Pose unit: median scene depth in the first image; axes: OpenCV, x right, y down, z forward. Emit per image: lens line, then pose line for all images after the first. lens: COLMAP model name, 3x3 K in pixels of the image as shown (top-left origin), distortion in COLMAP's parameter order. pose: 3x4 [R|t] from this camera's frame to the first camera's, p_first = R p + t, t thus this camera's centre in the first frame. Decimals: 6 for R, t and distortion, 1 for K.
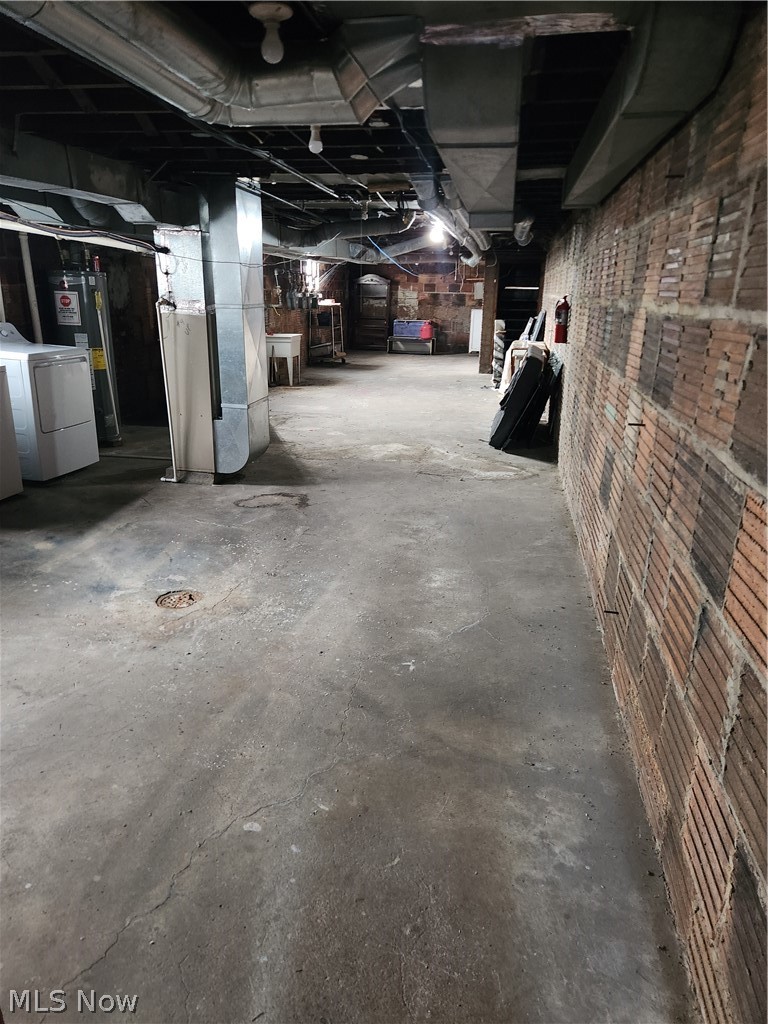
lens RADIAL K [[678.3, 0, 384.0], [0, 678.3, 512.0], [0, 0, 1]] dist [0.081850, -0.075916]
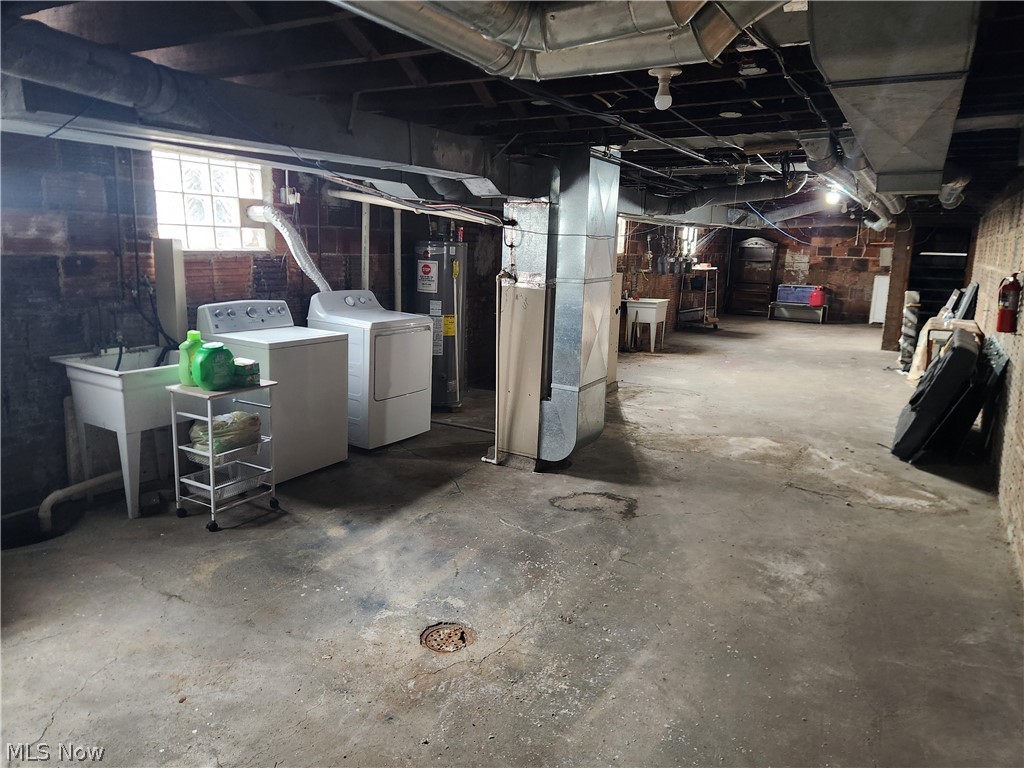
lens RADIAL K [[678.3, 0, 510.2], [0, 678.3, 365.7], [0, 0, 1]] dist [0.081850, -0.075916]
pose [[0.935353, 0.070051, -0.346708, 0.019423], [-0.119686, 0.985055, -0.123866, -0.066118], [0.332850, 0.157354, 0.929758, 0.149626]]
